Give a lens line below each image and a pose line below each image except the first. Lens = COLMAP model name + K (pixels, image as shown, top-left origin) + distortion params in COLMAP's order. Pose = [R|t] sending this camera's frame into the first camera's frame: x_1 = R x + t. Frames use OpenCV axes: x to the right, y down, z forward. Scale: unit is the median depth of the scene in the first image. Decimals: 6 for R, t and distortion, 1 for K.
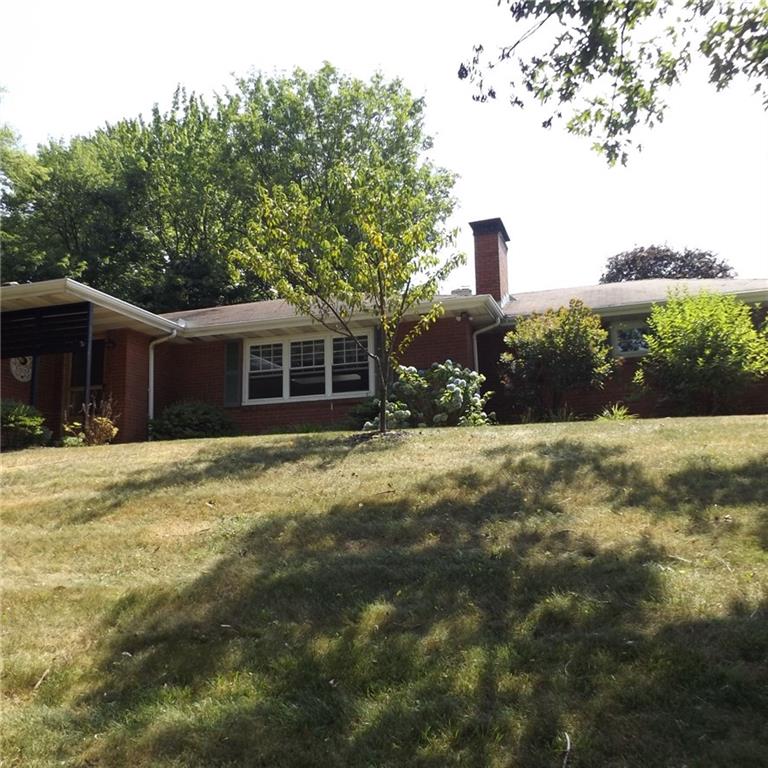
lens RADIAL K [[763.6, 0, 384.0], [0, 763.6, 384.0], [0, 0, 1]] dist [0.005436, -0.016270]
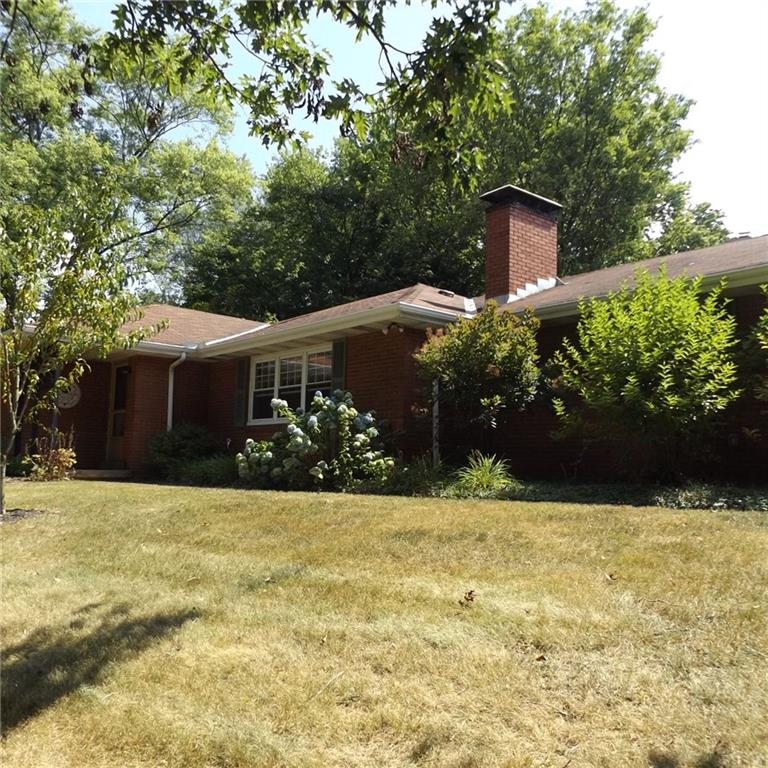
lens RADIAL K [[763.6, 0, 384.0], [0, 763.6, 384.0], [0, 0, 1]] dist [0.005436, -0.016270]
pose [[0.852224, -0.020793, -0.522763, 0.475372], [0.051746, 0.997661, 0.044674, -0.059443], [0.520611, -0.065123, 0.851307, 0.262318]]
